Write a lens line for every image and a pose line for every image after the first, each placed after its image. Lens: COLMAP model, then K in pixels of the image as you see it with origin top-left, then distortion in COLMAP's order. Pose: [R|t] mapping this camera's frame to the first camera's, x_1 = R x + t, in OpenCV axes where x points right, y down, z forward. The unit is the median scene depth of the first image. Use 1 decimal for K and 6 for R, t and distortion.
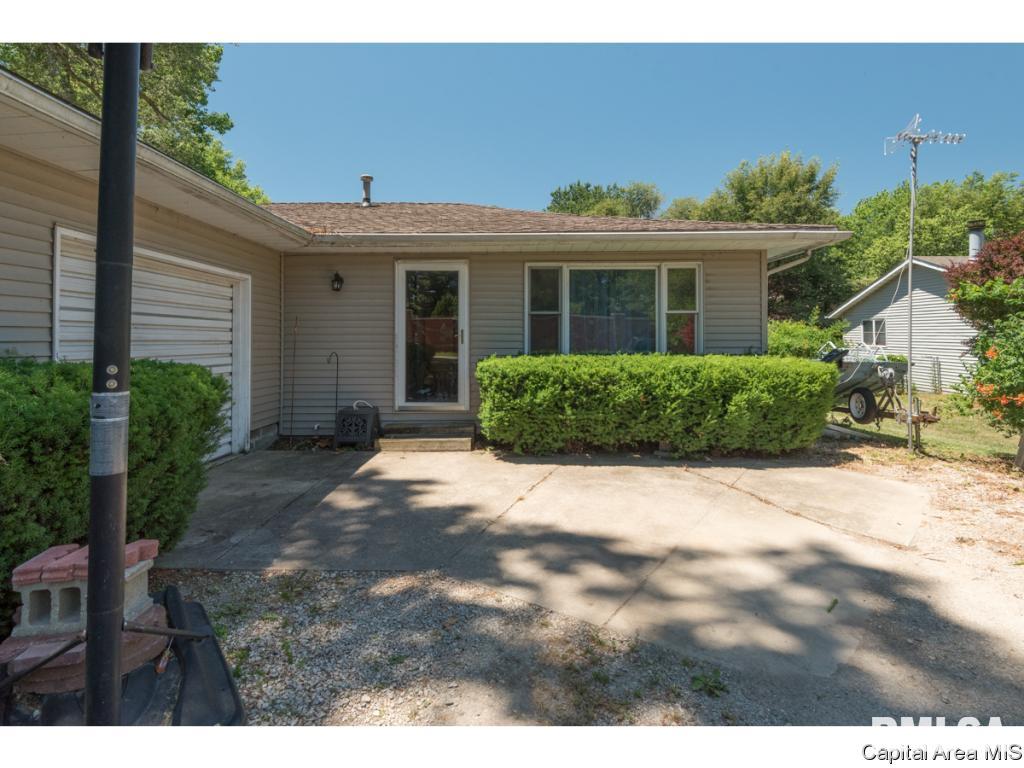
lens RADIAL K [[521.9, 0, 513.1], [0, 521.9, 325.9], [0, 0, 1]] dist [0.012876, -0.001283]
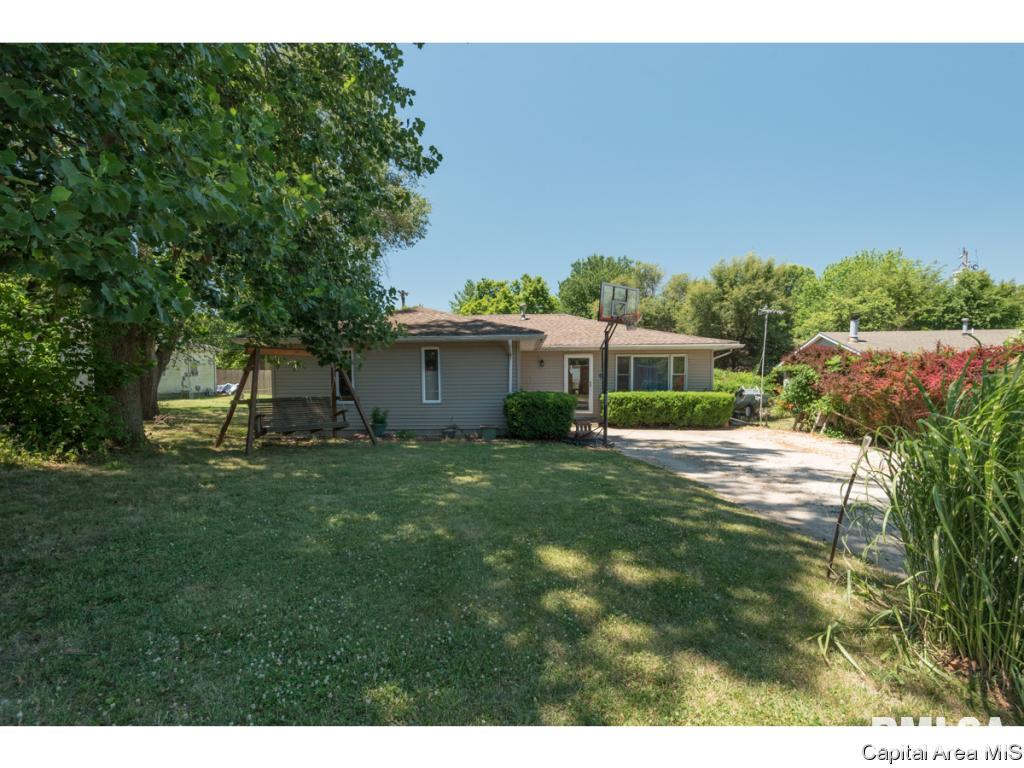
lens RADIAL K [[488.5, 0, 500.9], [0, 488.5, 408.0], [0, 0, 1]] dist [0.002154, 0.000044]
pose [[0.999629, 0.000626, -0.027243, -0.513208], [0.001663, 0.996471, 0.083915, -0.070163], [0.027200, -0.083930, 0.996100, -1.508865]]
